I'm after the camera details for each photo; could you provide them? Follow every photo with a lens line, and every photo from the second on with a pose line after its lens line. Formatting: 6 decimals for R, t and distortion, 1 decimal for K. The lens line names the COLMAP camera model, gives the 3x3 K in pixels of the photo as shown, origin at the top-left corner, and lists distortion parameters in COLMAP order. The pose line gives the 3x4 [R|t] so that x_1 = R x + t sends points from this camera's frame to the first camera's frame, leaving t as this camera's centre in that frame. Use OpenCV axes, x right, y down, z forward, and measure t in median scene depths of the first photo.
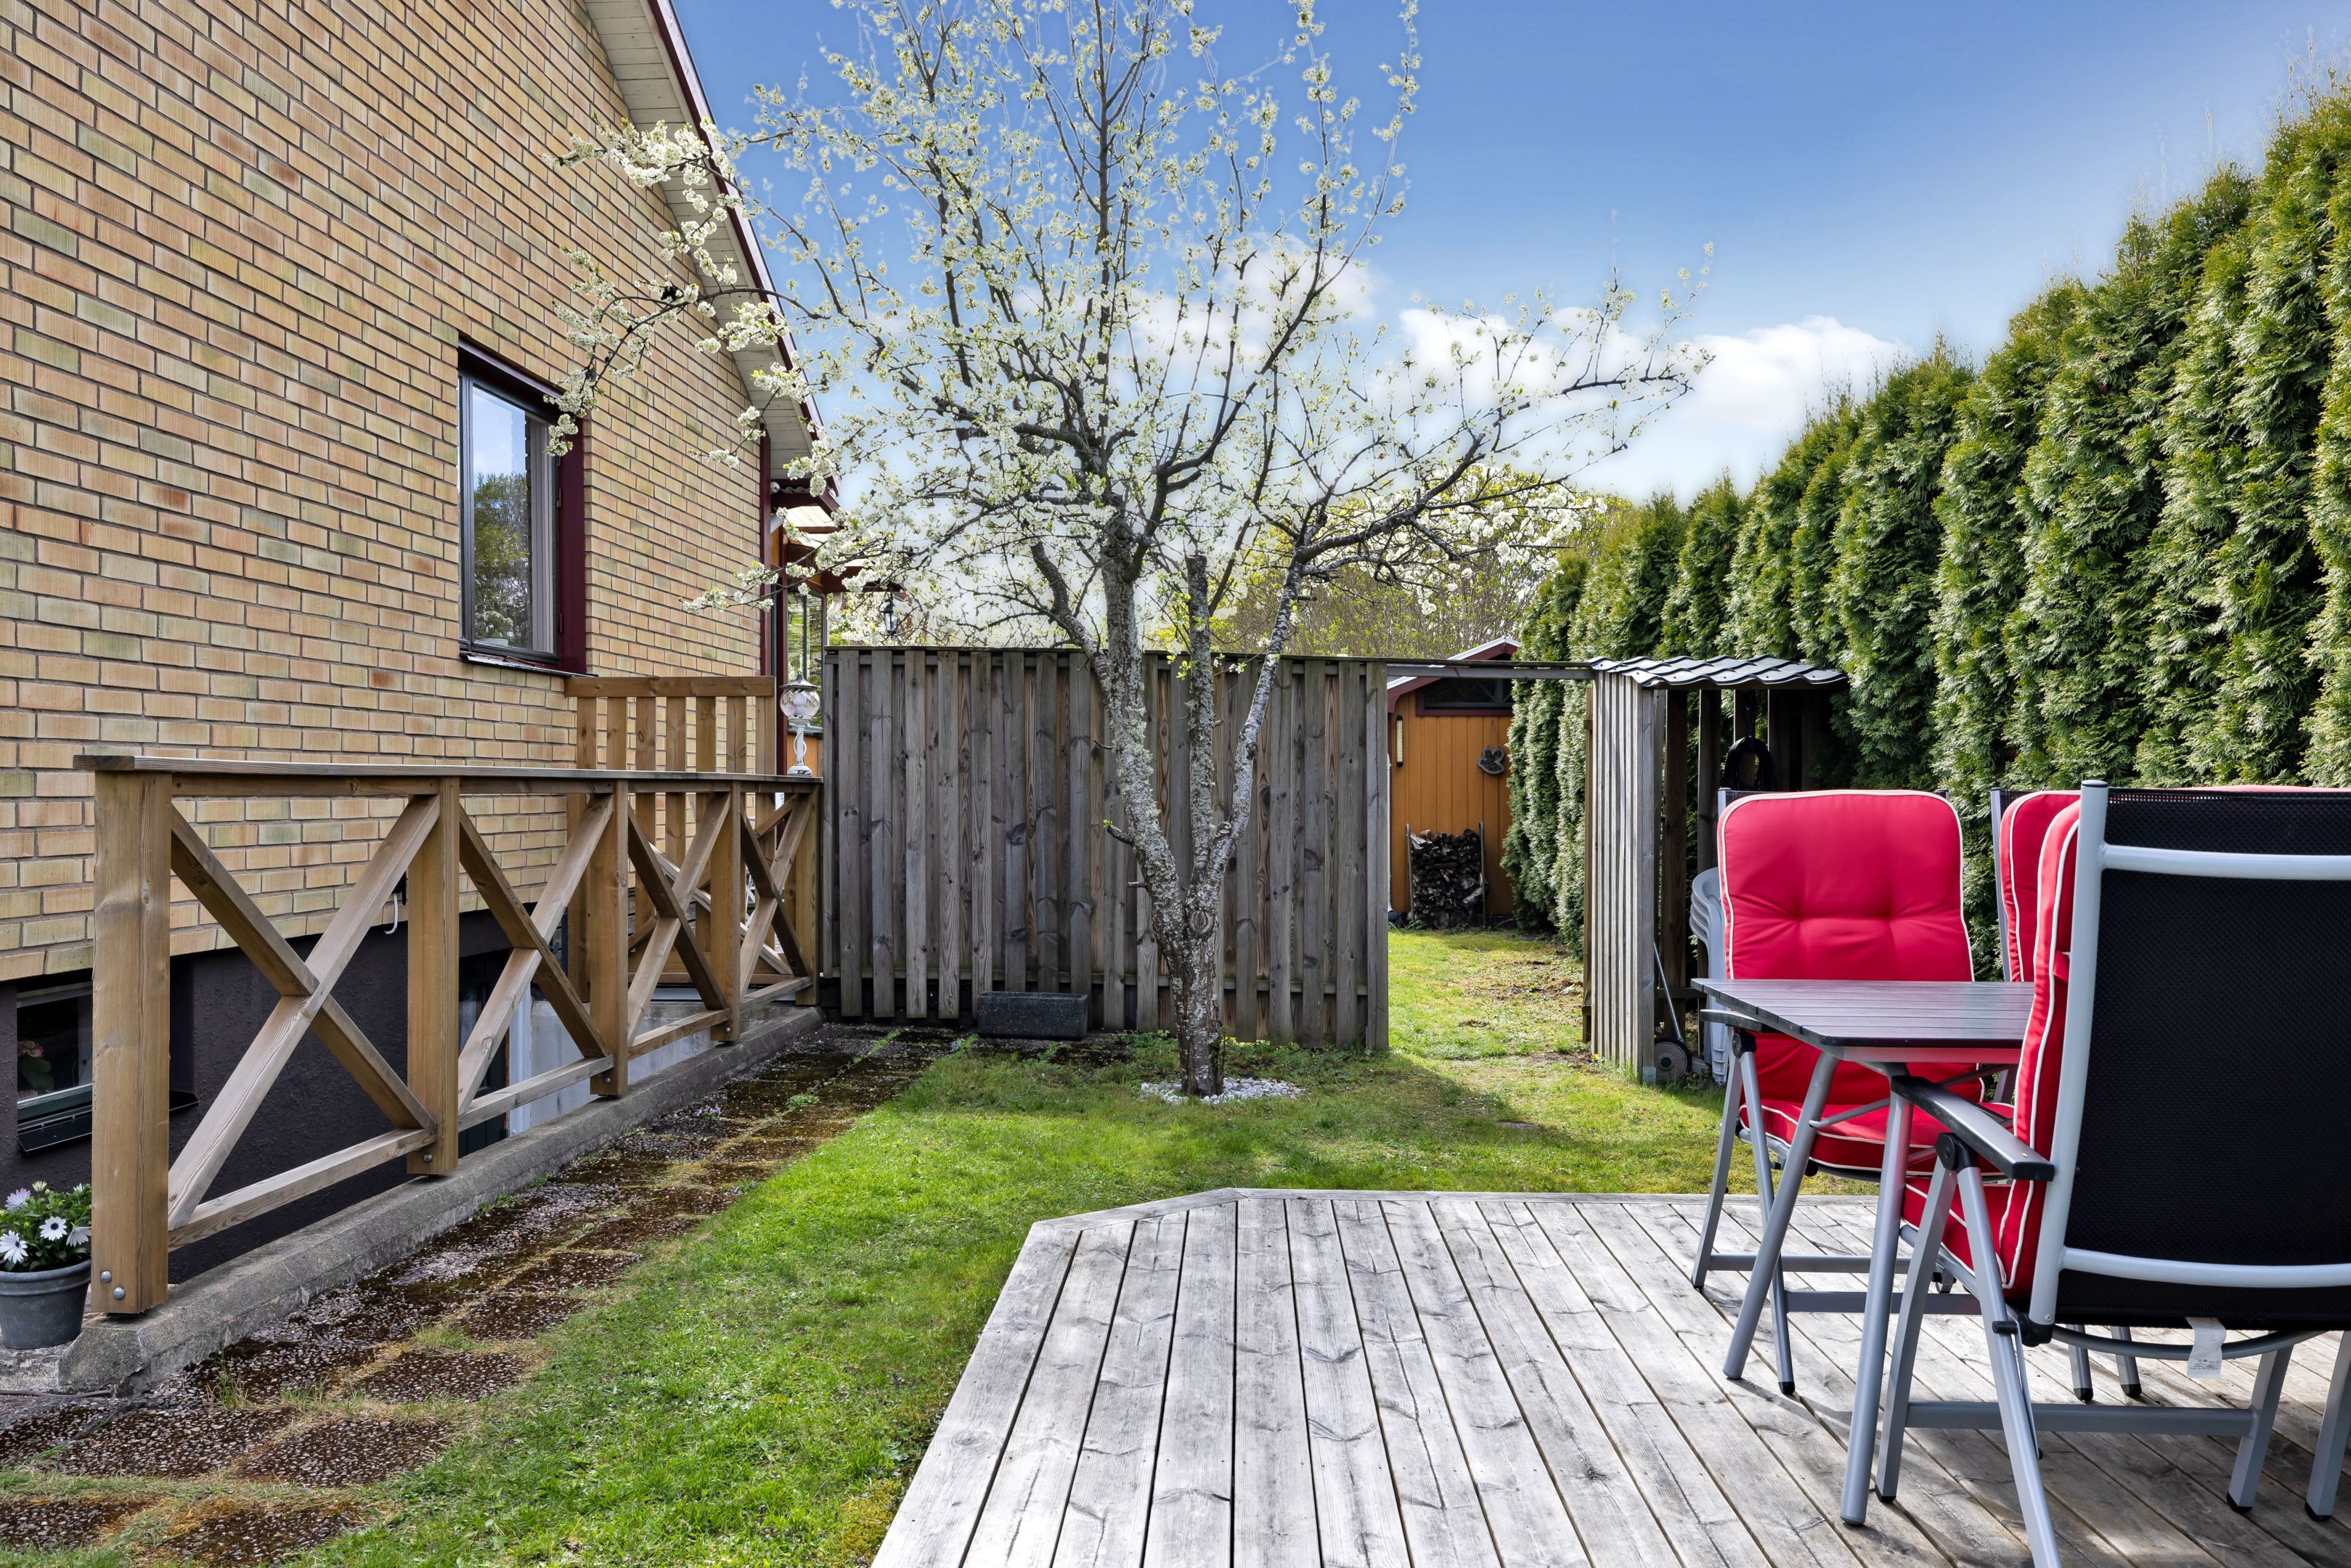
lens RADIAL K [[1783.0, 0, 1174.6], [0, 1783.0, 796.6], [0, 0, 1]] dist [0.002199, -0.004466]
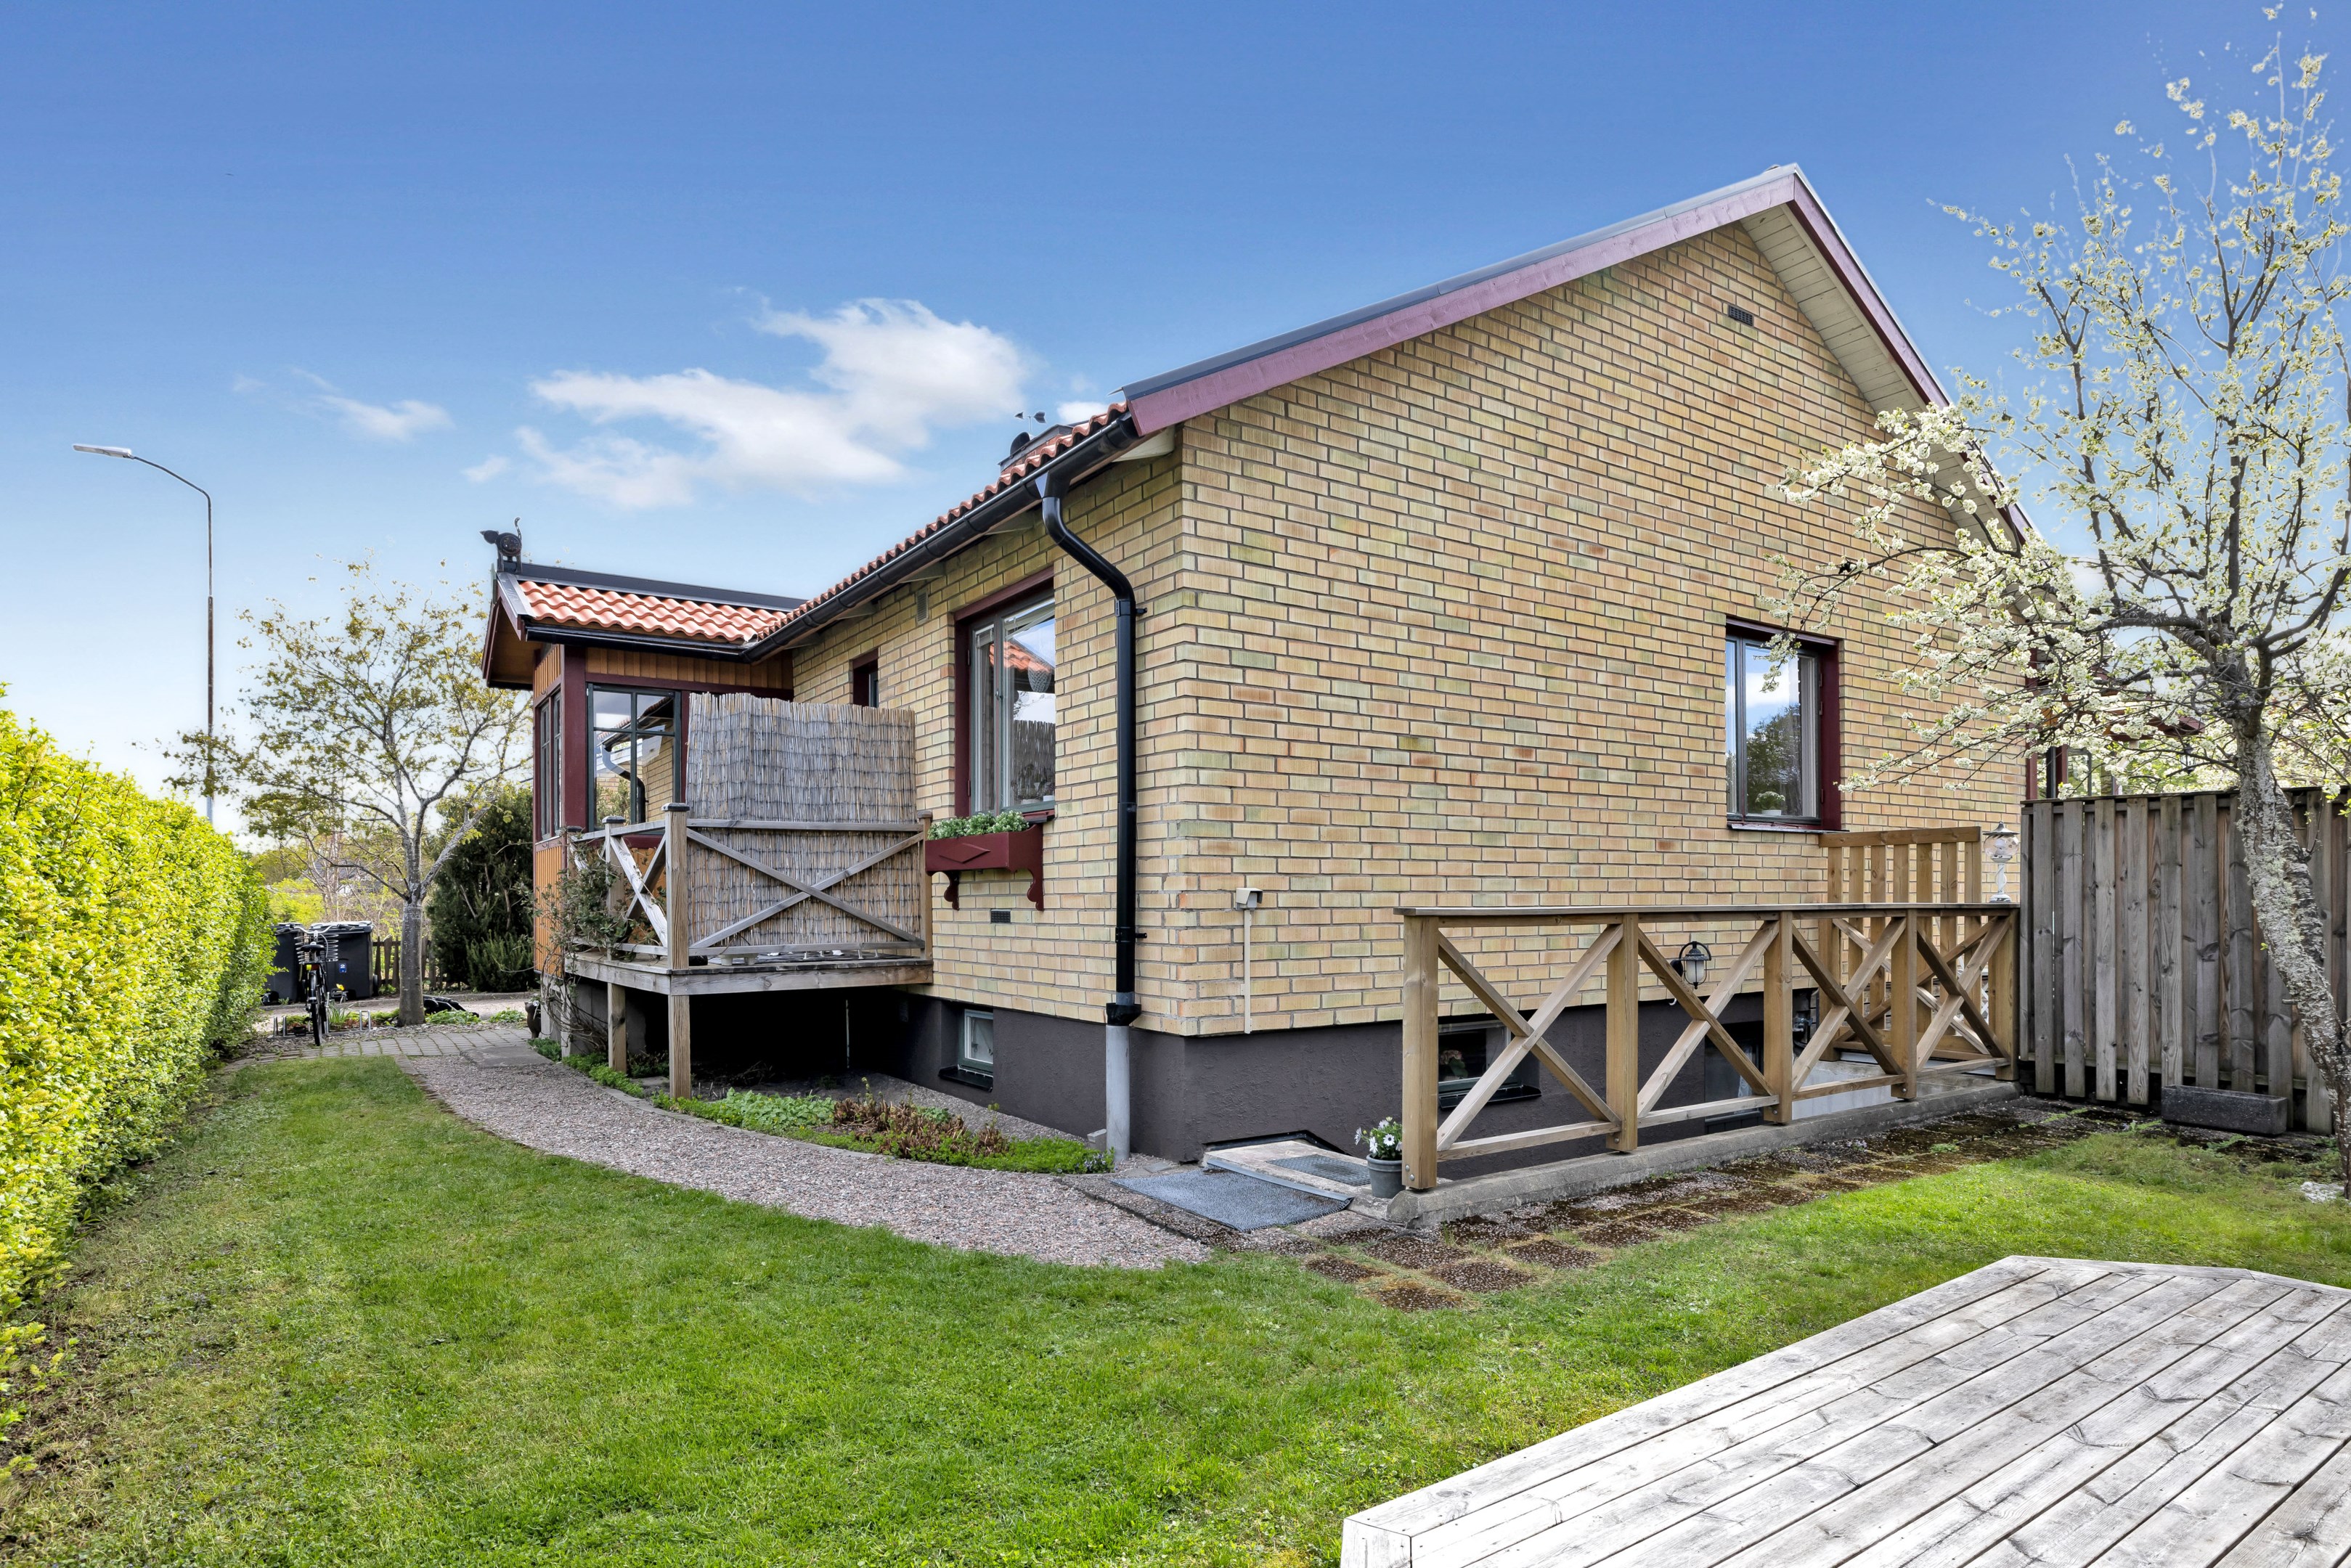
lens RADIAL K [[1231.5, 0, 1175.1], [0, 1231.5, 899.1], [0, 0, 1]] dist [-0.000770, -0.000156]
pose [[0.616274, -0.006140, -0.787508, 0.171846], [0.001753, 0.999978, -0.006424, -0.012679], [0.787530, 0.002578, 0.616272, -0.030458]]
